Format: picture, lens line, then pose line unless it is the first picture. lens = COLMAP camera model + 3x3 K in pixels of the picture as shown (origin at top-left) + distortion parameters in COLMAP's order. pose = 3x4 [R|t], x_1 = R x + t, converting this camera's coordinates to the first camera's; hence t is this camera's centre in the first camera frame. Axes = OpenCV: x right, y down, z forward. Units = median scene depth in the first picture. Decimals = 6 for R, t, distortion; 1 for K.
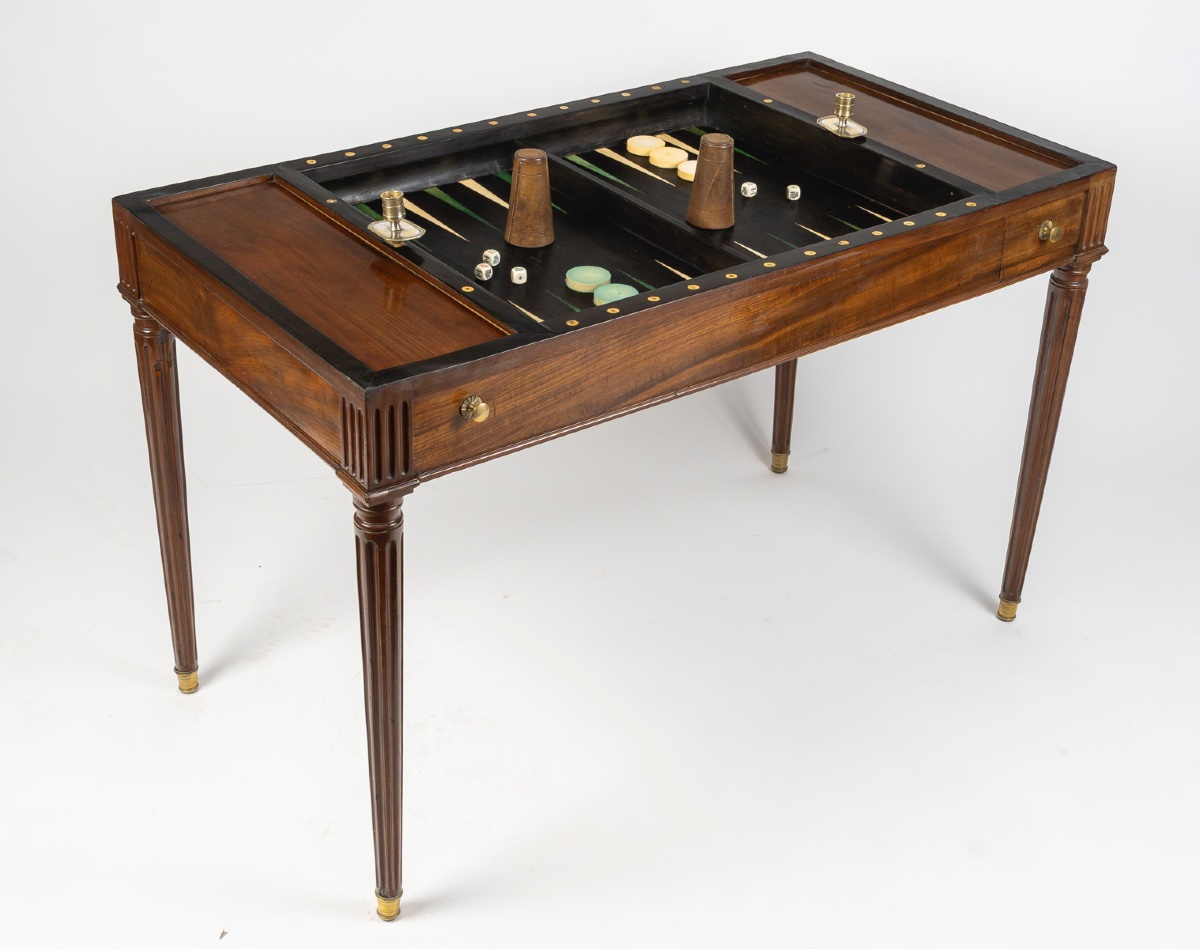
lens RADIAL K [[1779.9, 0, 610.2], [0, 1779.9, 449.5], [0, 0, 1]] dist [0.013436, -0.007485]
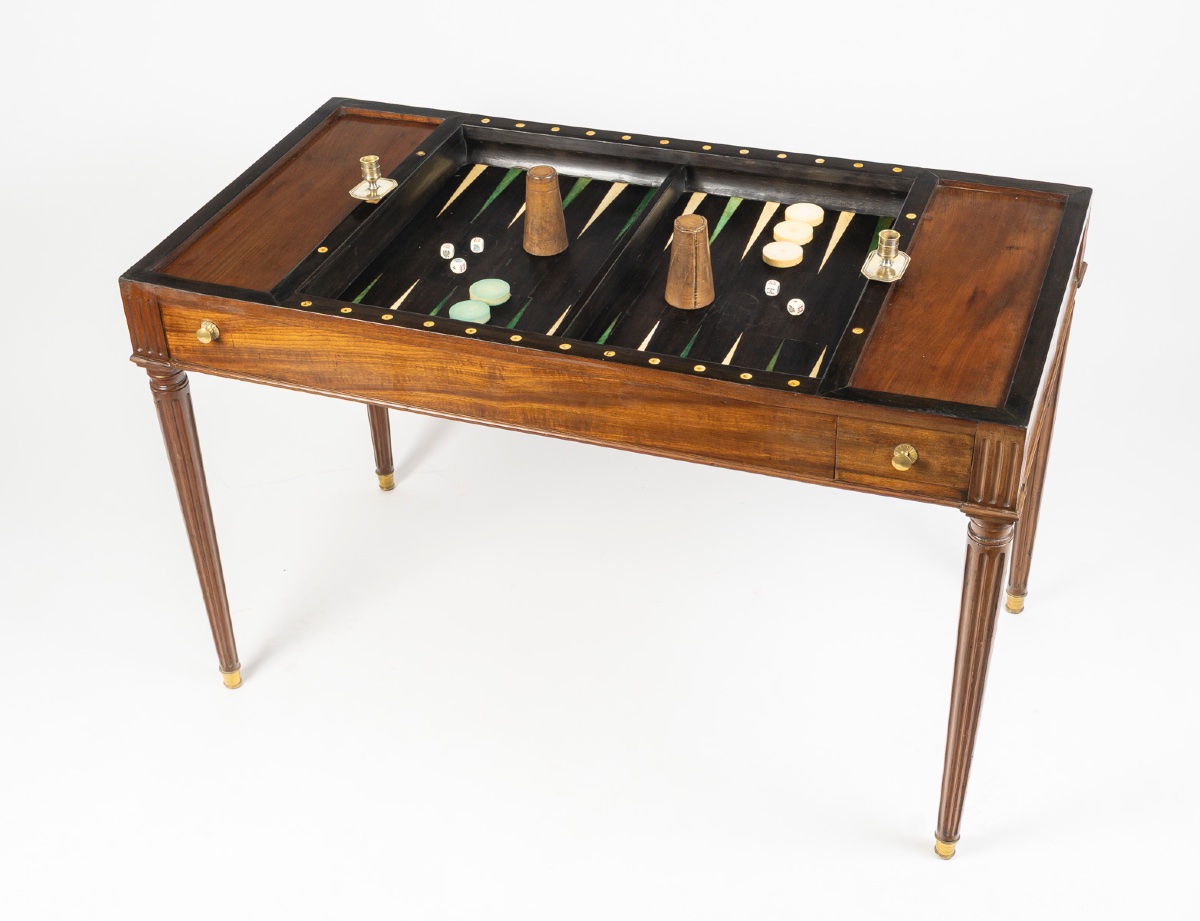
lens RADIAL K [[1678.3, 0, 600.0], [0, 1678.3, 460.5], [0, 0, 1]] dist [0.019353, -0.001084]
pose [[0.534441, 0.448138, -0.716621, 0.801854], [-0.368949, 0.886515, 0.279226, -0.313320], [0.760428, 0.115167, 0.639129, 0.391273]]
